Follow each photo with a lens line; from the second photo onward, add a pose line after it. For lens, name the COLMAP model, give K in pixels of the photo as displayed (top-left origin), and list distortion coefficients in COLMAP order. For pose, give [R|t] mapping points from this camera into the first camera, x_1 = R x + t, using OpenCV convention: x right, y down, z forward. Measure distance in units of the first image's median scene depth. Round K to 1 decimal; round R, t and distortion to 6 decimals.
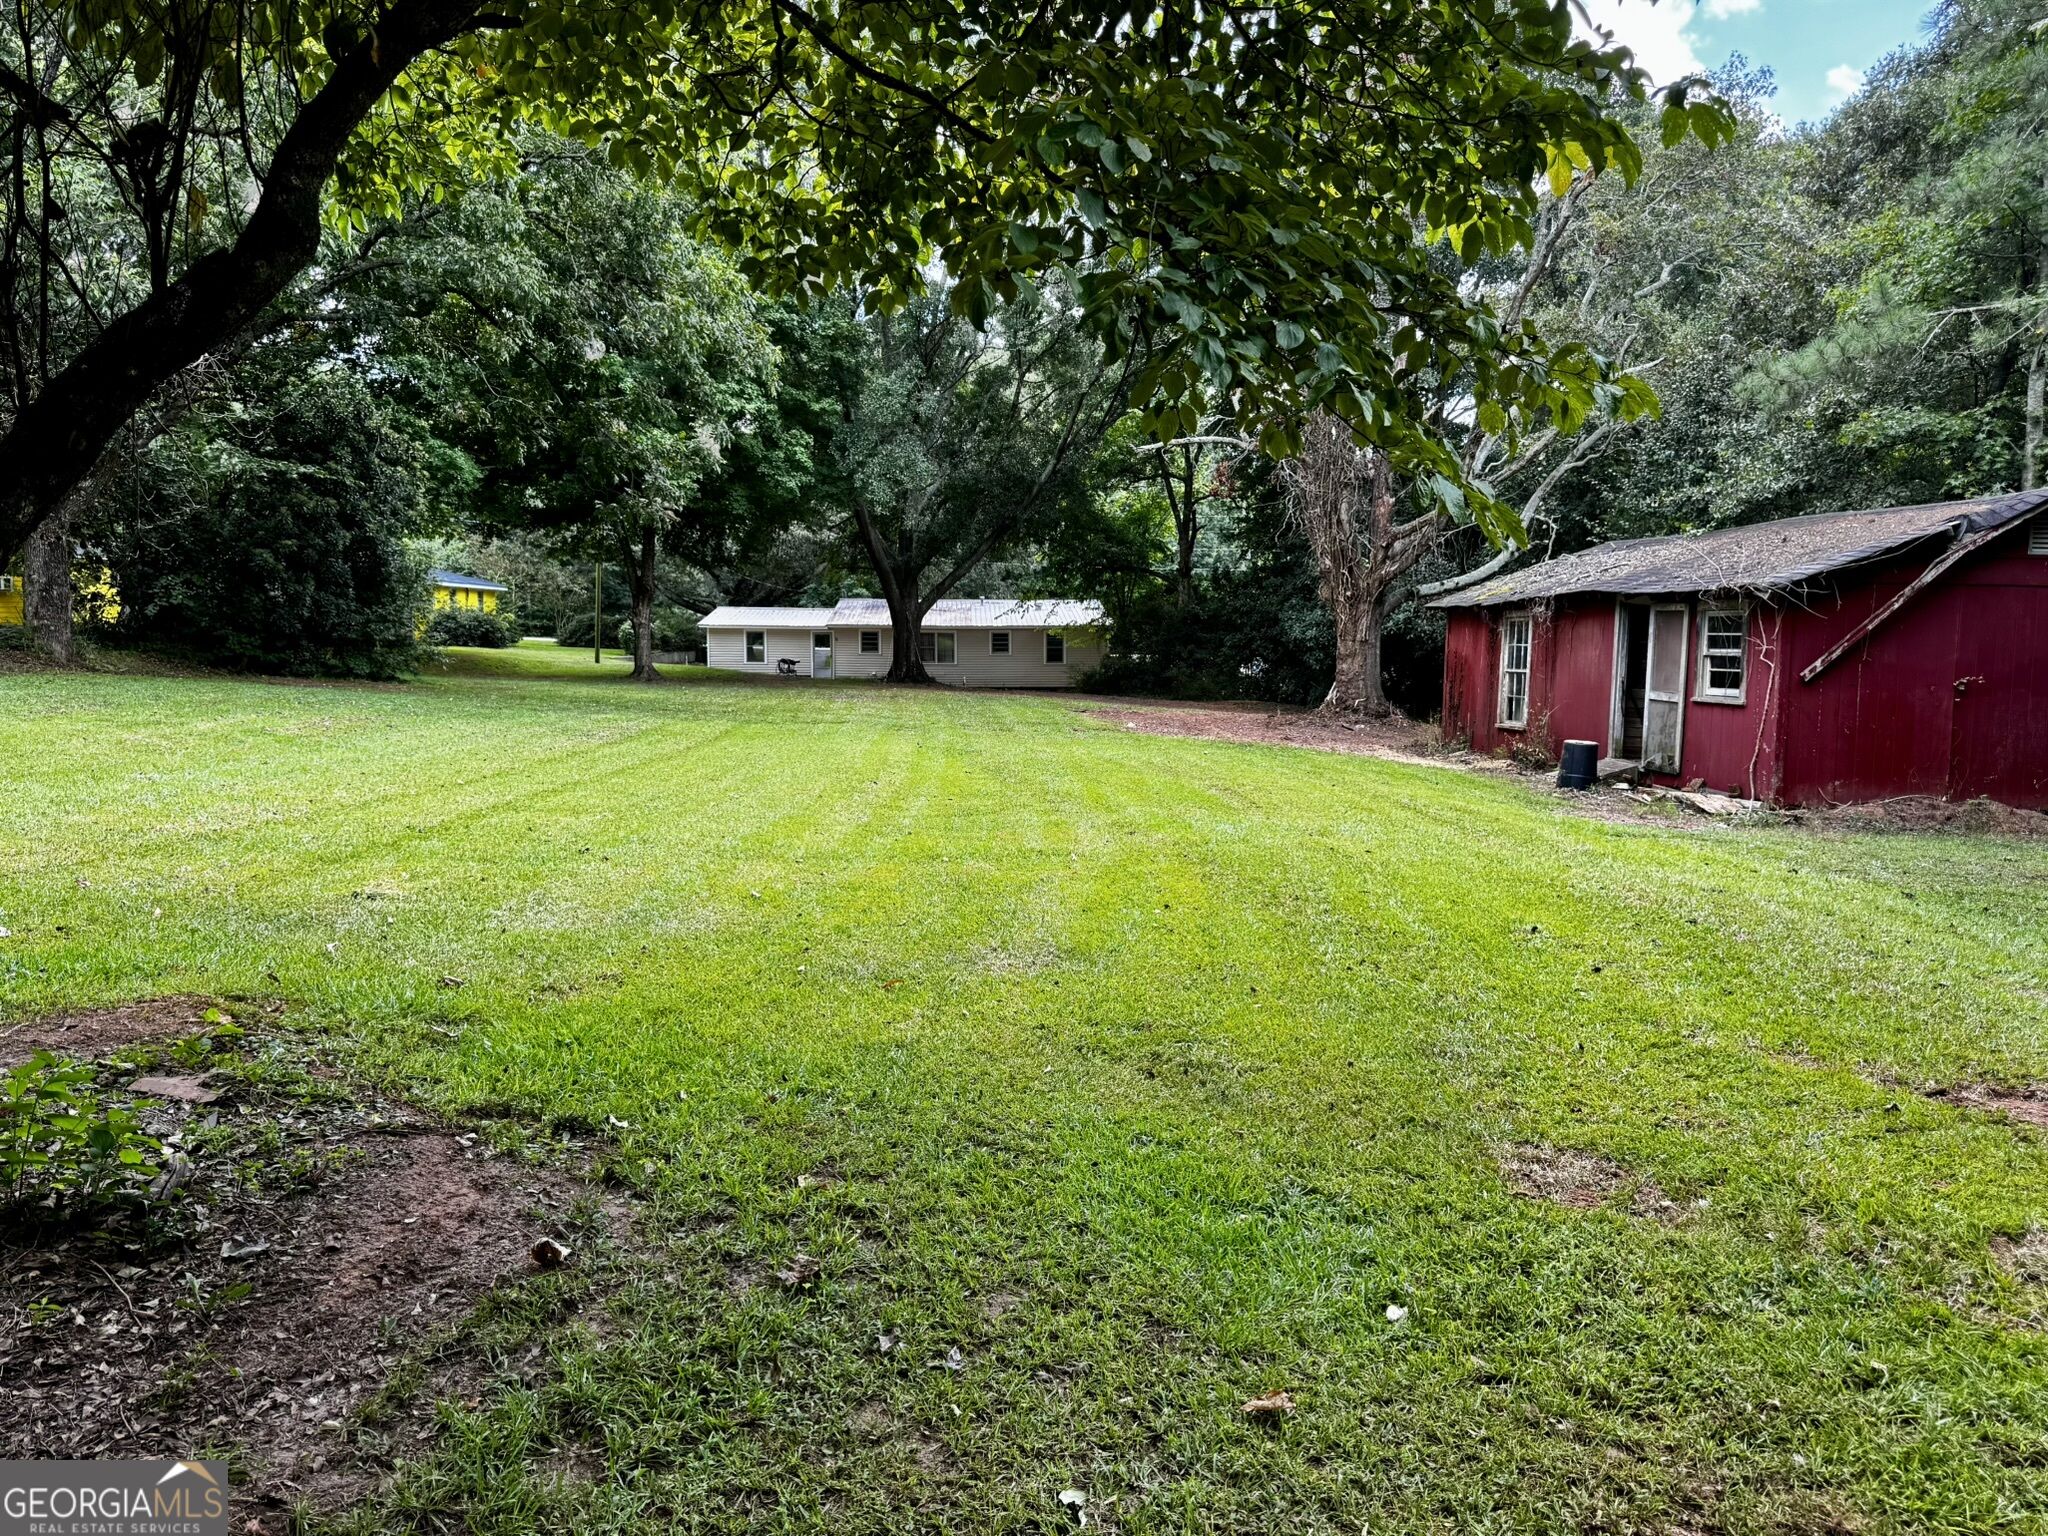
lens RADIAL K [[1450.7, 0, 1024.0], [0, 1450.7, 768.0], [0, 0, 1]] dist [0.058838, -0.007479]
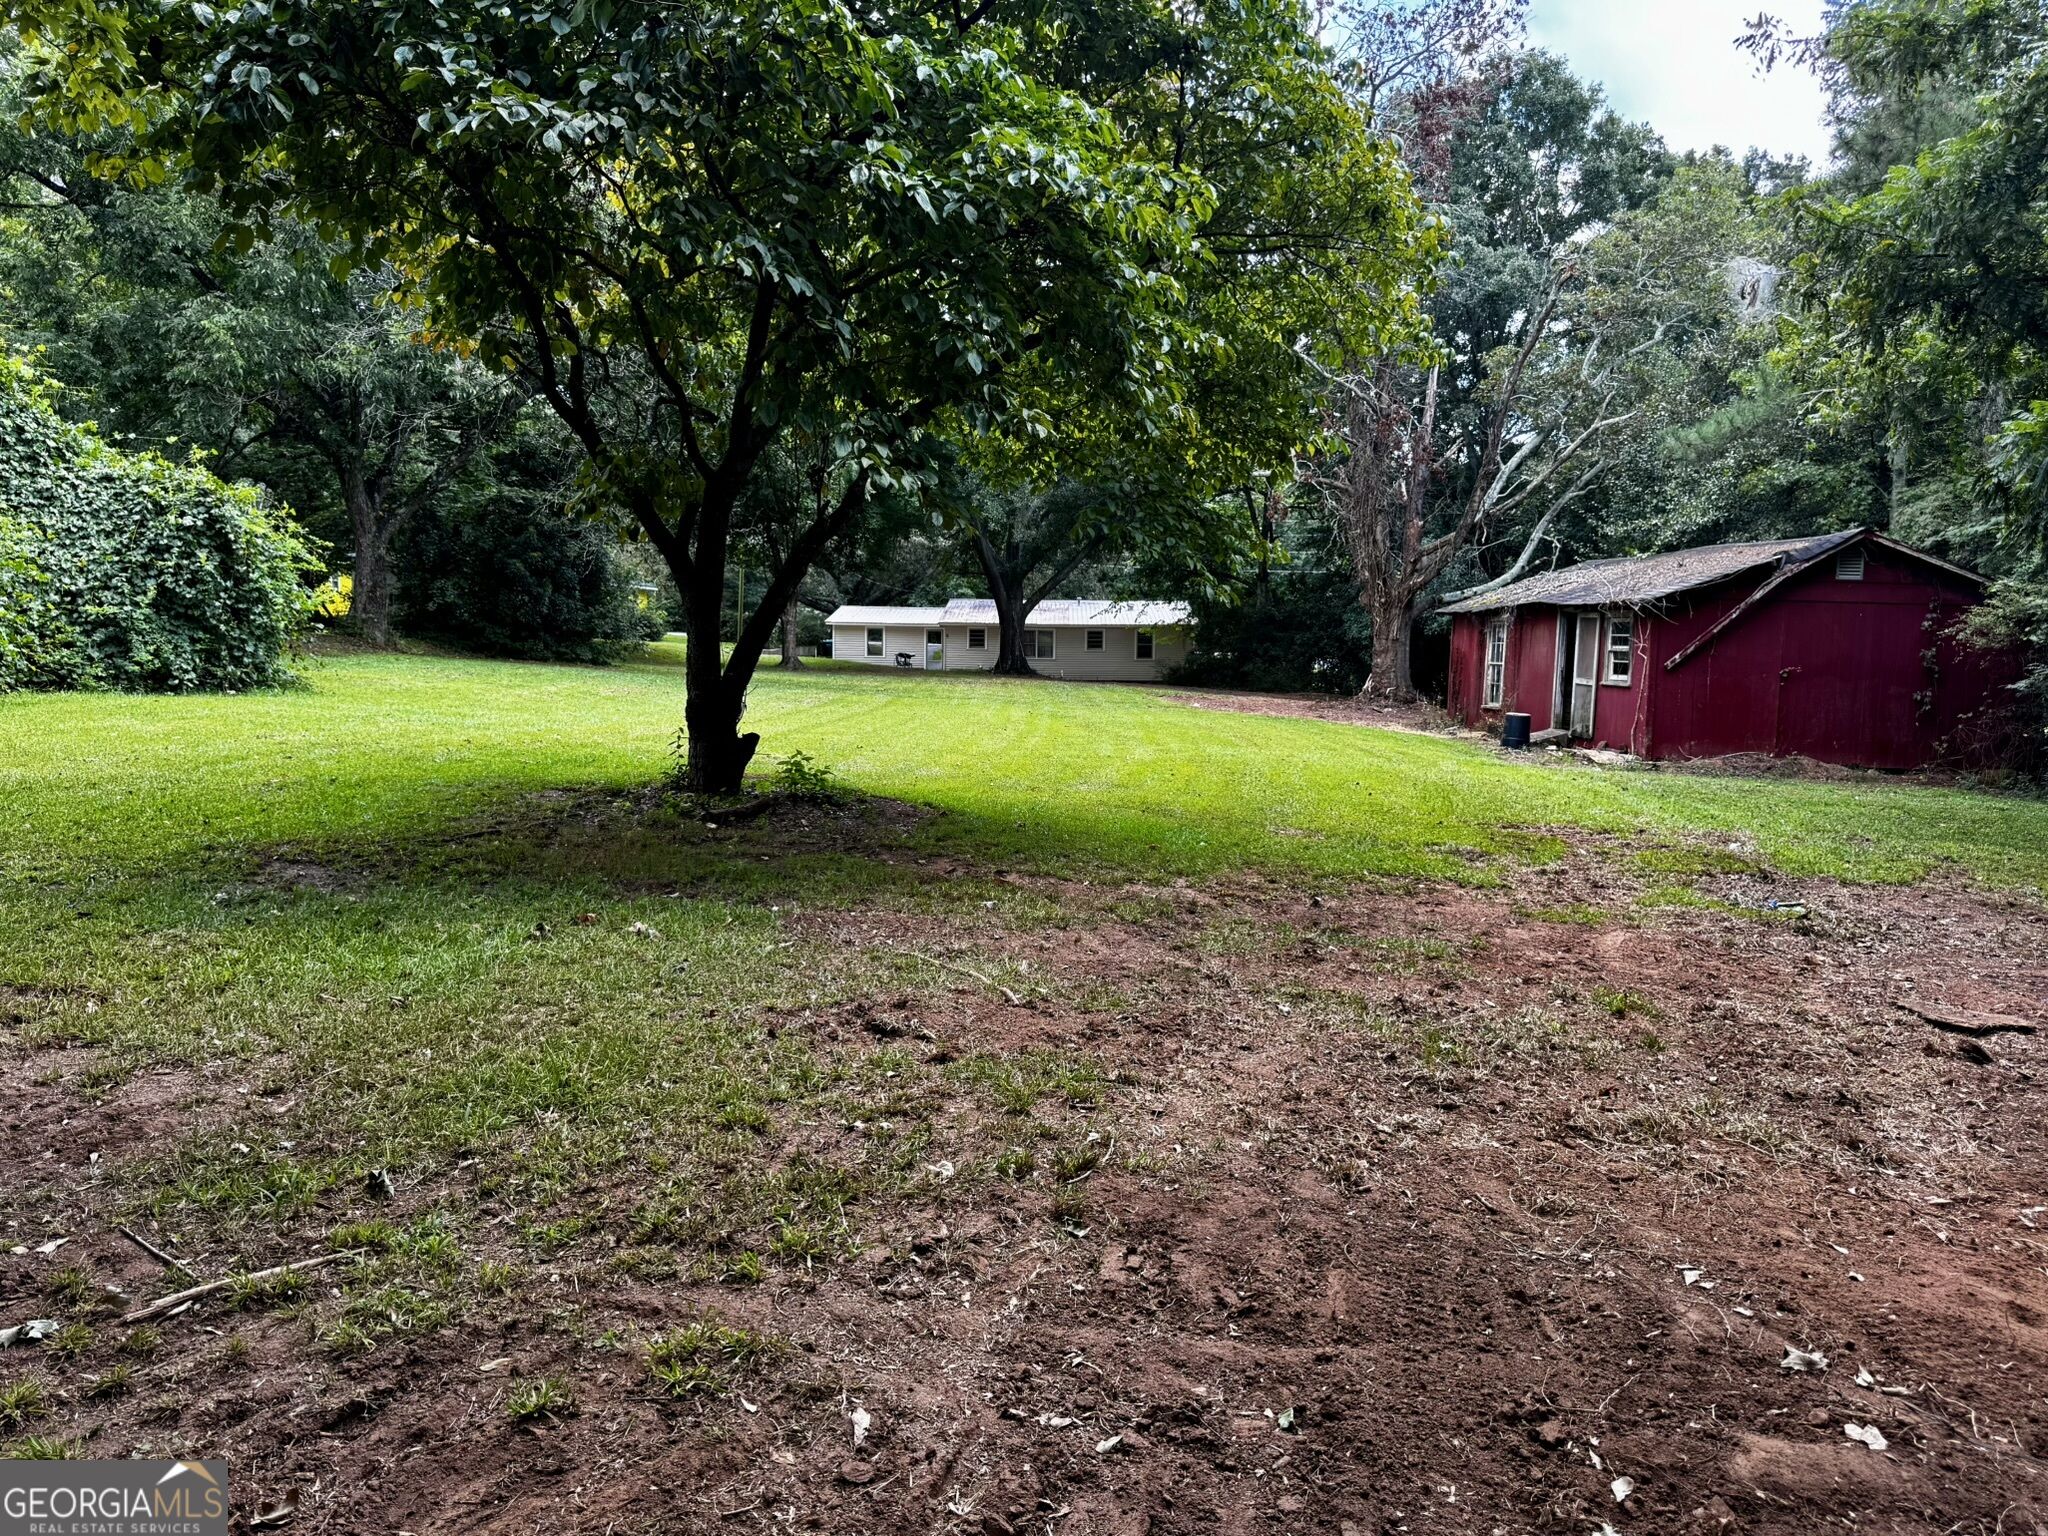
lens RADIAL K [[1460.9, 0, 1024.0], [0, 1460.9, 768.0], [0, 0, 1]] dist [0.050807, -0.002304]
pose [[0.997792, 0.013257, -0.065080, 0.006981], [-0.013218, 0.999912, 0.001023, 0.021498], [0.065088, -0.000161, 0.997880, -0.227067]]
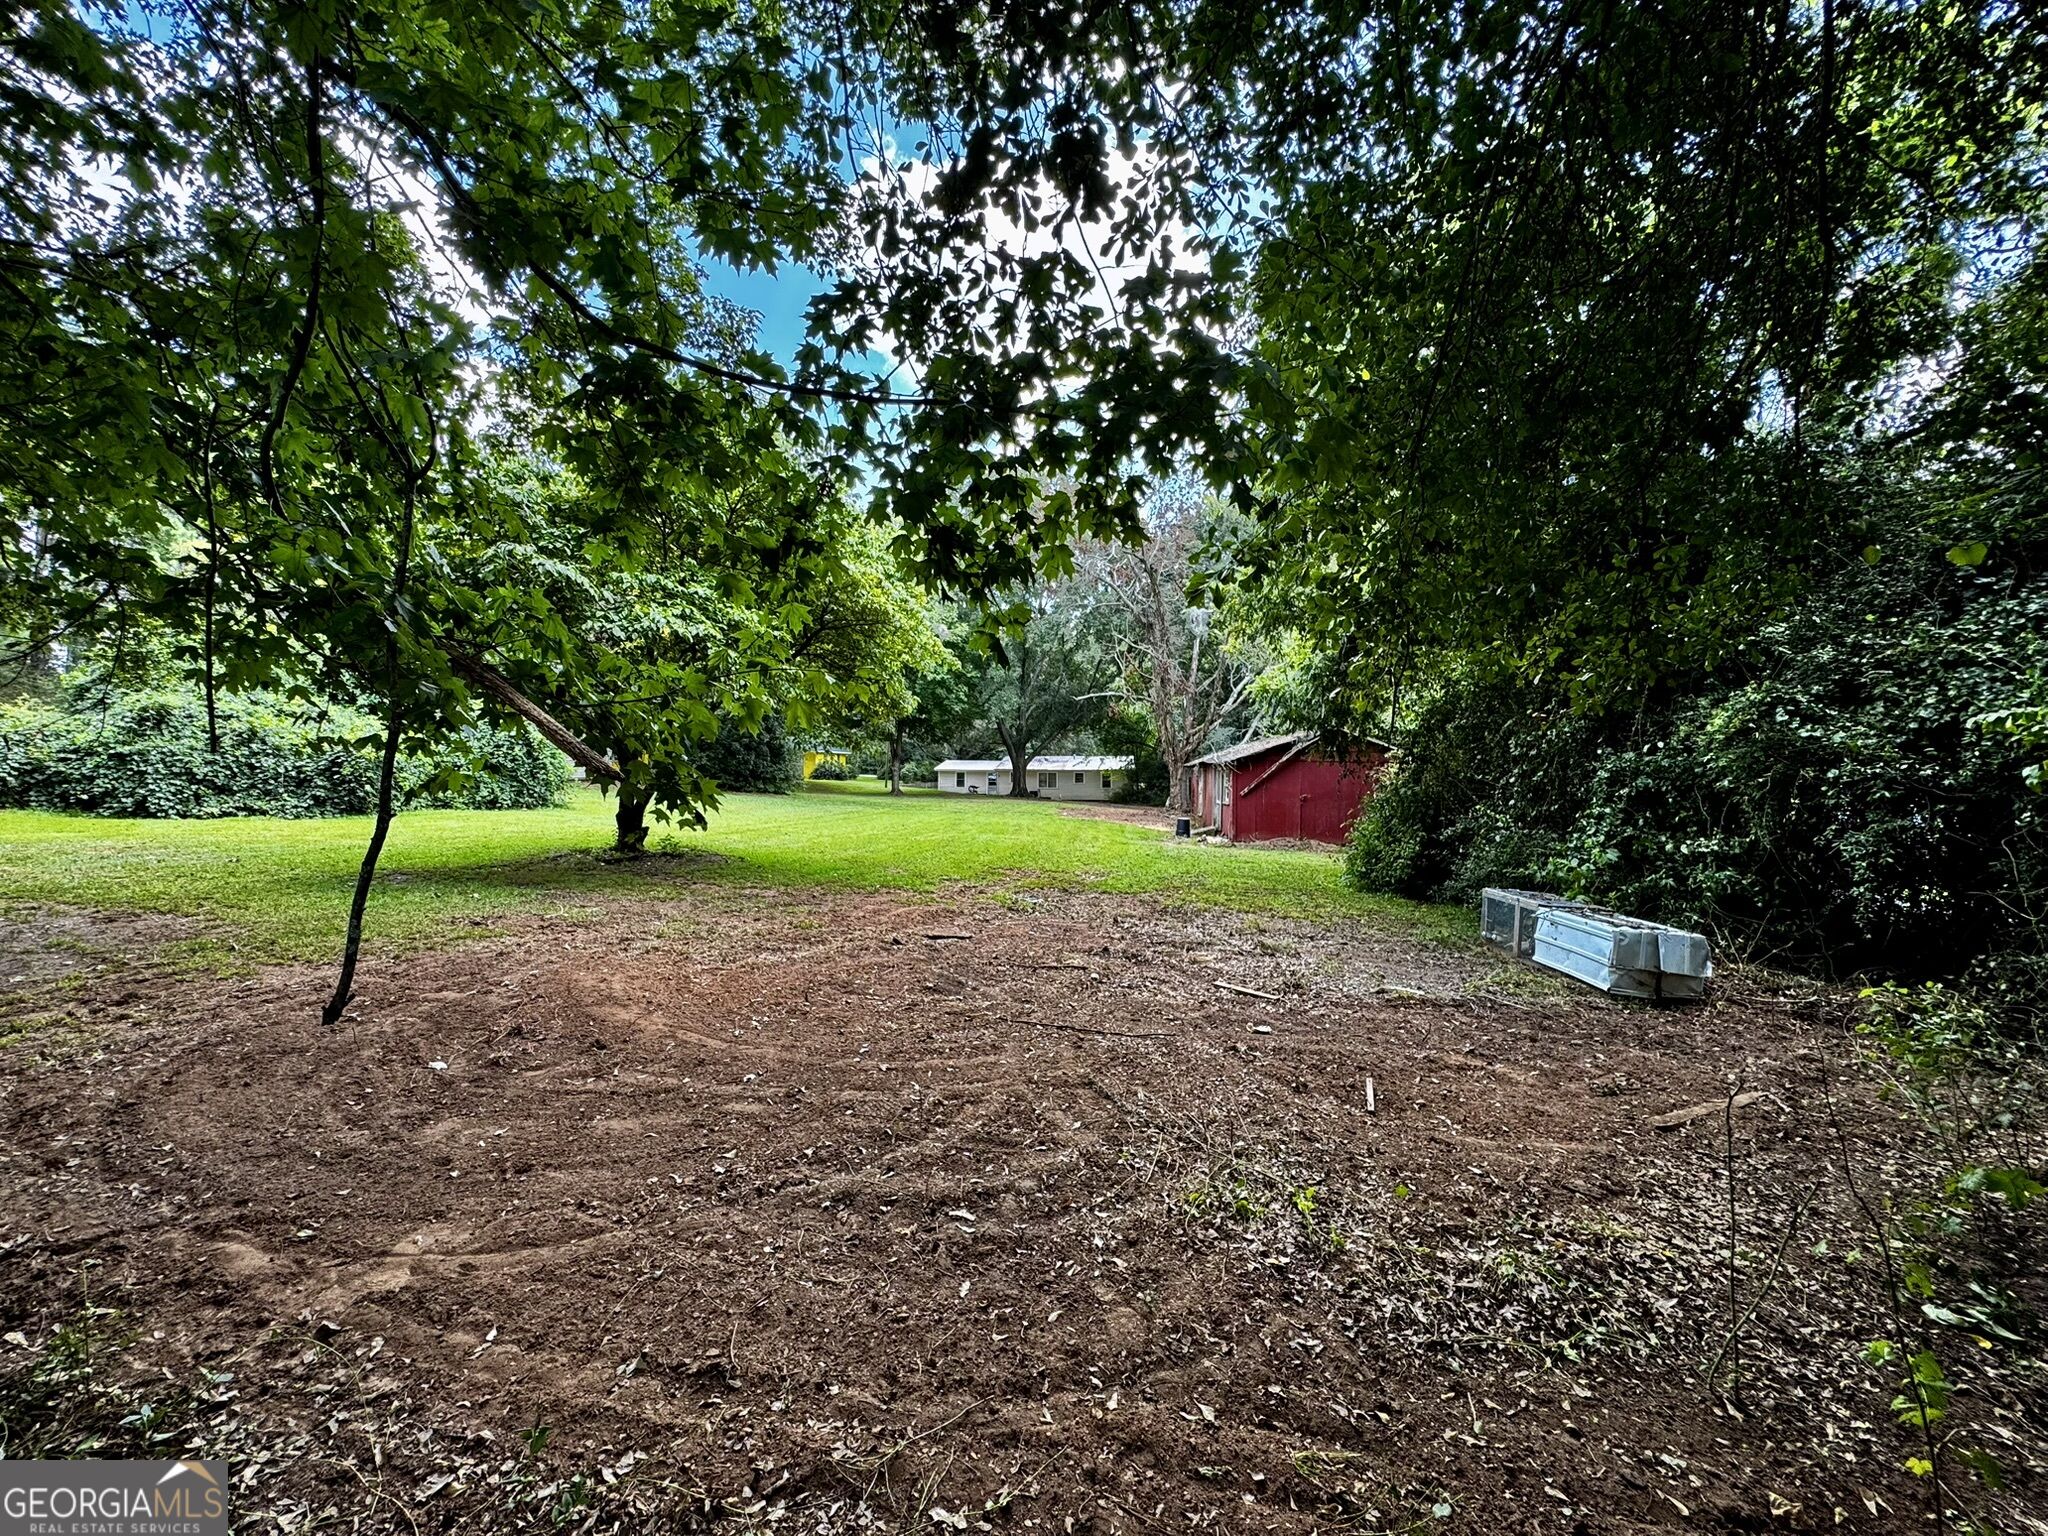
lens RADIAL K [[817.7, 0, 1023.2], [0, 817.7, 766.8], [0, 0, 1]] dist [0.000072, 0.067244]
pose [[0.986925, 0.000350, -0.161181, 0.194605], [-0.016047, 0.995243, -0.096097, 0.021880], [0.160381, 0.097427, 0.982235, -0.305377]]
